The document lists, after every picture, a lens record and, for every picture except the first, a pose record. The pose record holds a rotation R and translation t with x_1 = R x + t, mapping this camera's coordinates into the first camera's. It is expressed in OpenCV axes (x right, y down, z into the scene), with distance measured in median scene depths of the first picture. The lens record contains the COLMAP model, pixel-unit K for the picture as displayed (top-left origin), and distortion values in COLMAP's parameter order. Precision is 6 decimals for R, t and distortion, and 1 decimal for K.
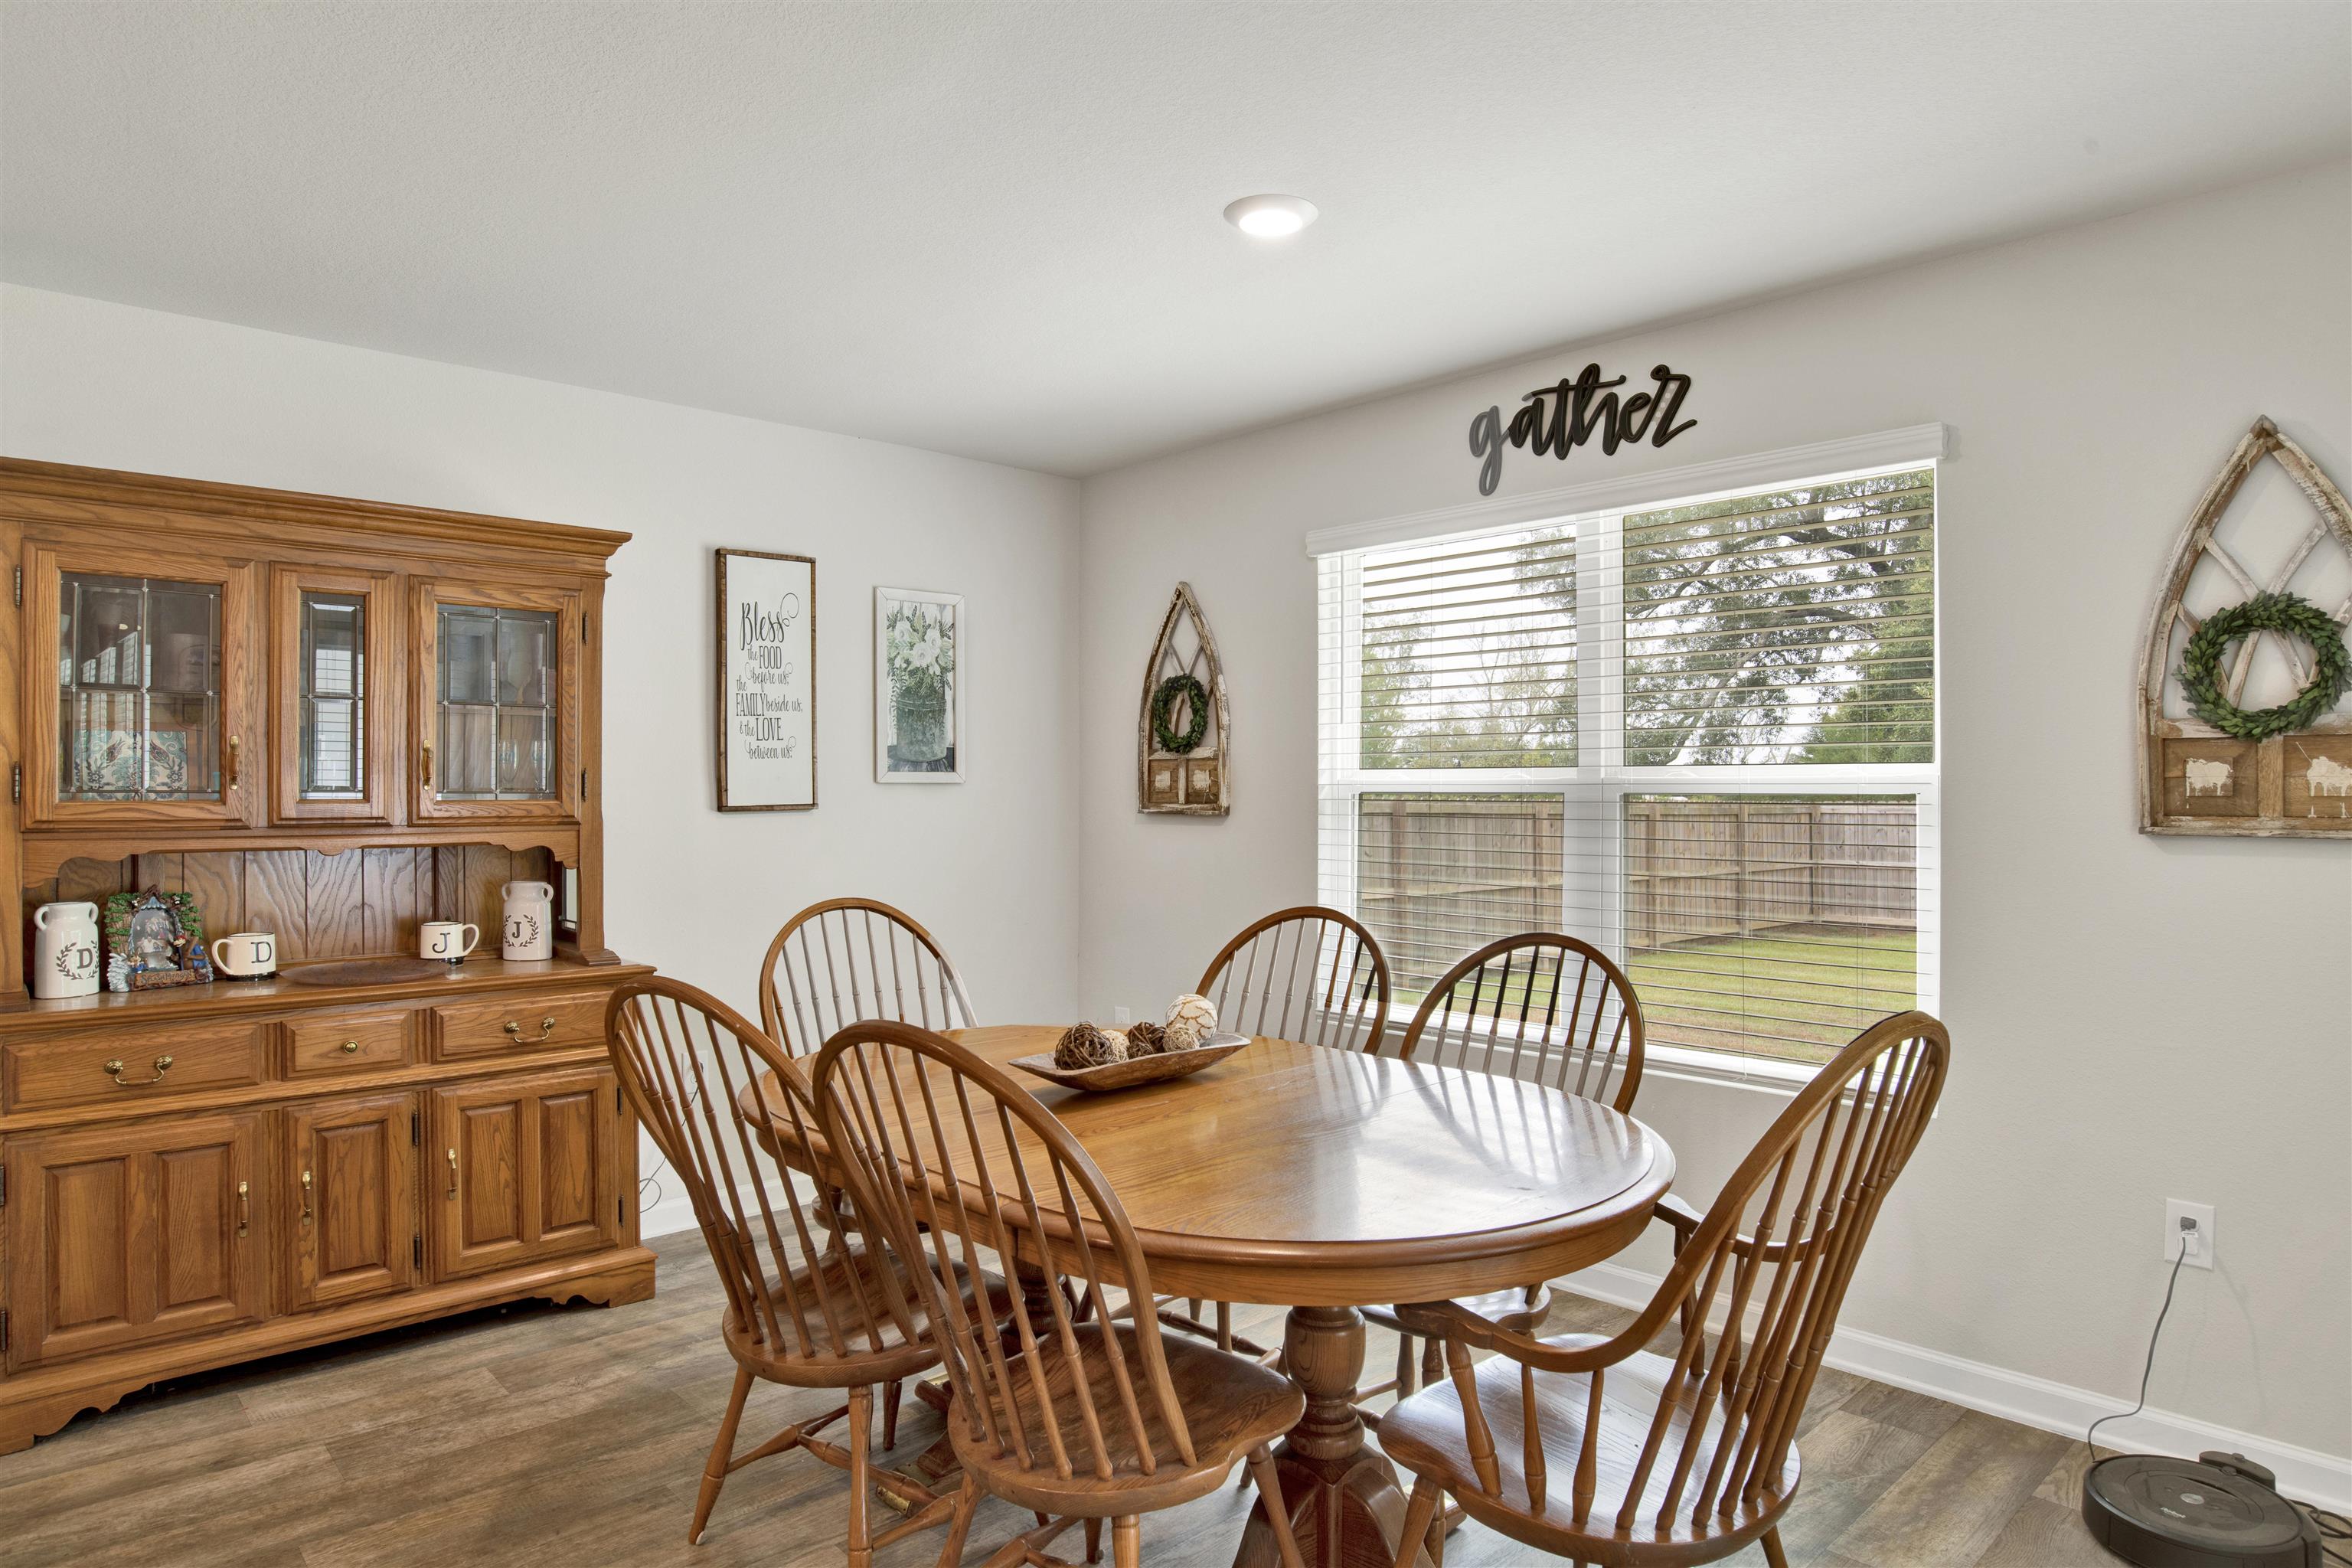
lens RADIAL K [[1375.3, 0, 1188.1], [0, 1375.3, 795.1], [0, 0, 1]] dist [-0.051174, 0.012748]
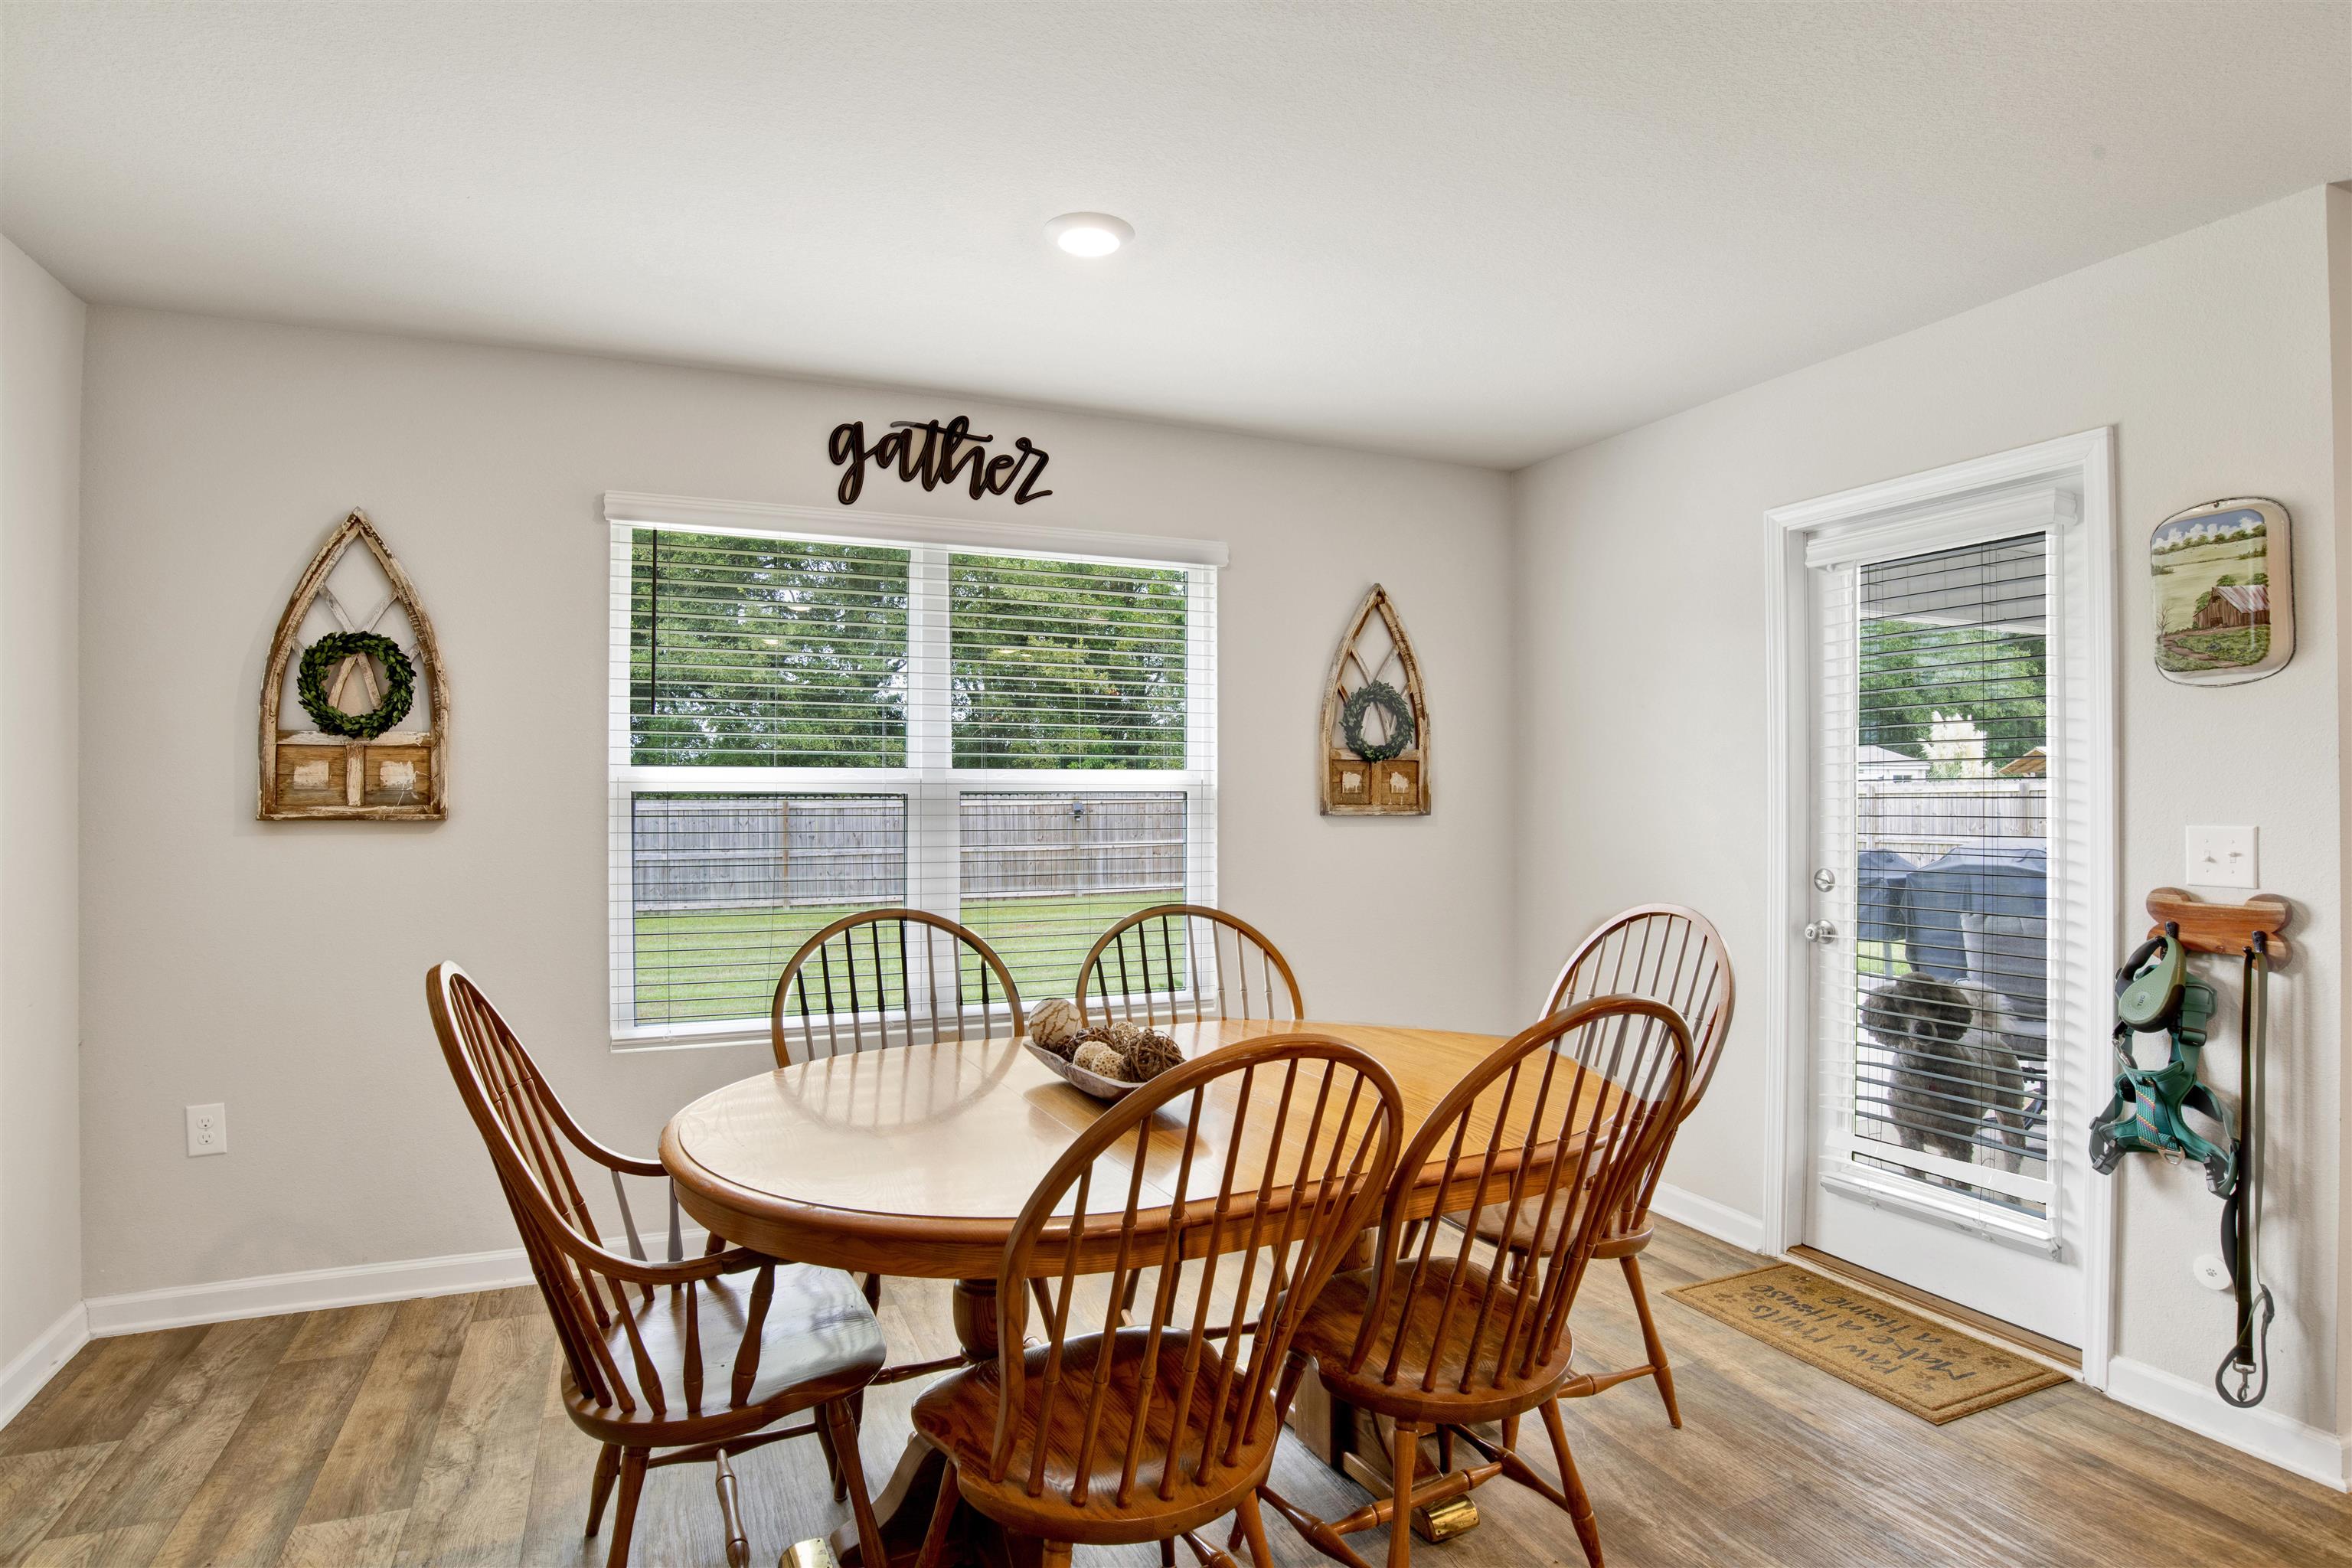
lens RADIAL K [[1233.6, 0, 1169.8], [0, 1233.6, 804.9], [0, 0, 1]] dist [-0.032679, 0.001612]
pose [[0.358548, -0.013215, 0.933418, -0.569123], [-0.000081, 0.999899, 0.014187, -0.004695], [-0.933511, -0.005162, 0.358511, 0.438911]]
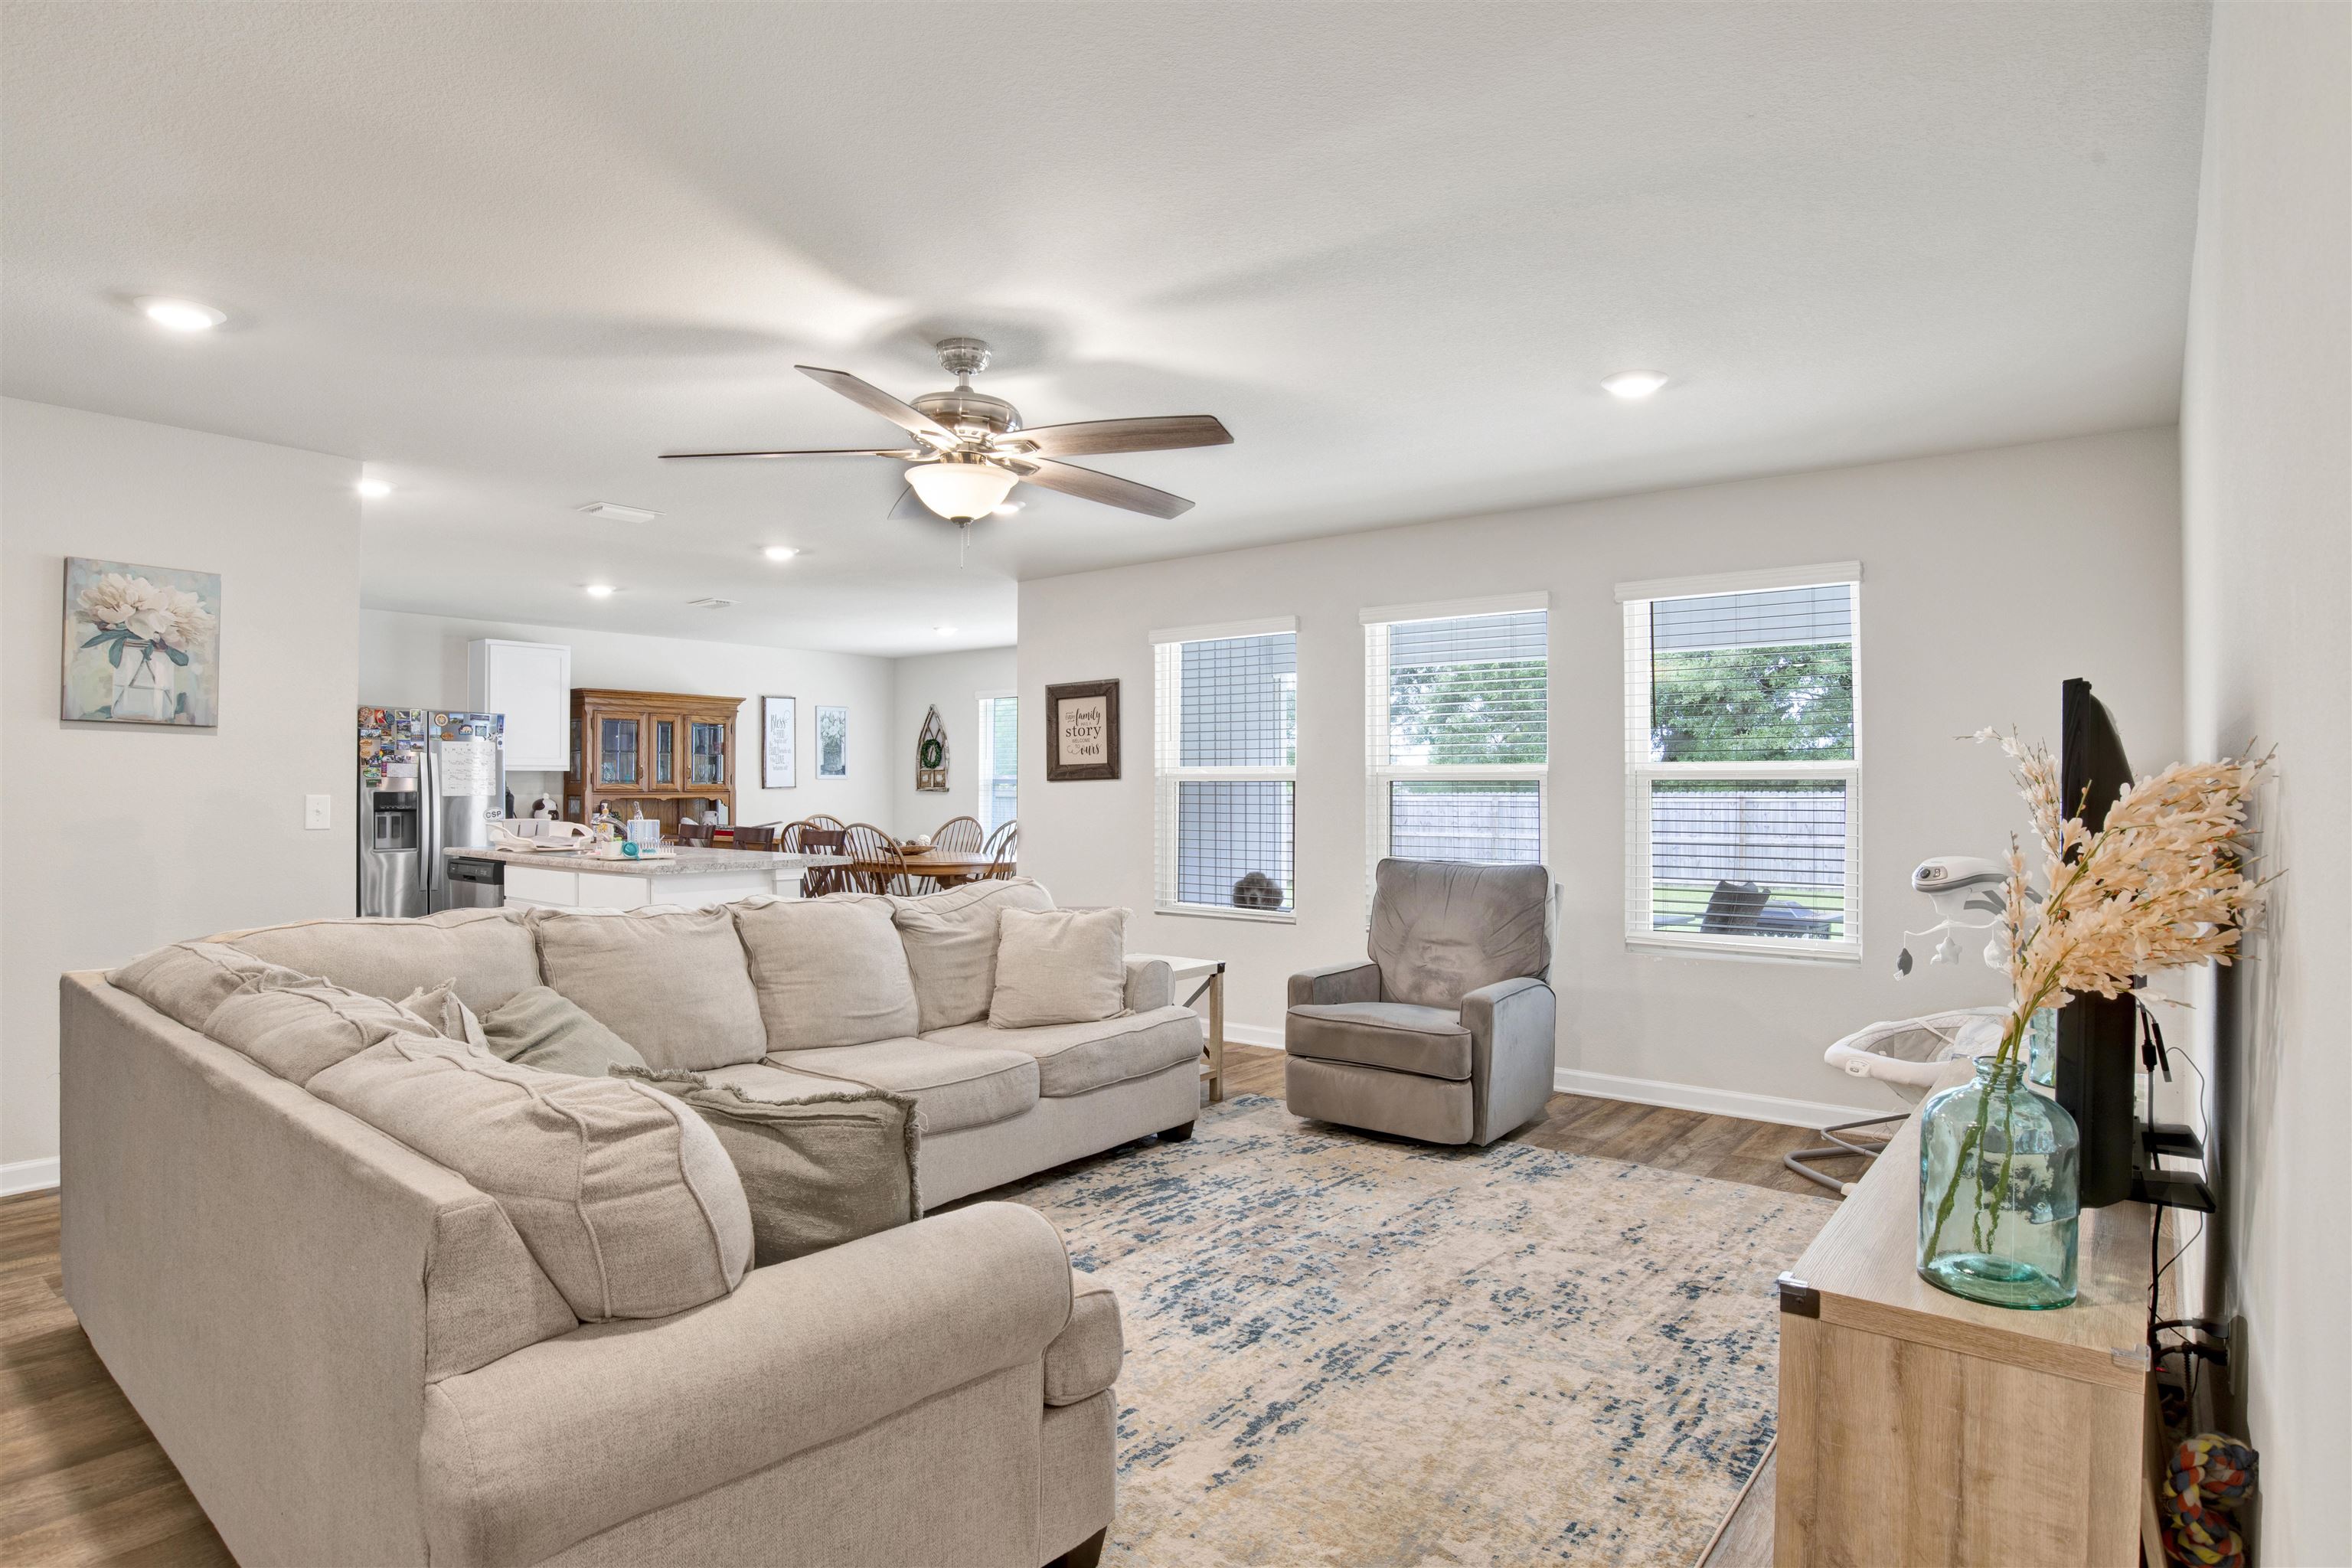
lens RADIAL K [[1233.6, 0, 1196.5], [0, 1233.6, 774.5], [0, 0, 1]] dist [-0.032679, 0.001612]
pose [[0.984614, 0.001486, 0.174738, 0.103383], [0.000678, 0.999924, -0.012327, 0.015480], [-0.174743, 0.012256, 0.984538, -1.817872]]
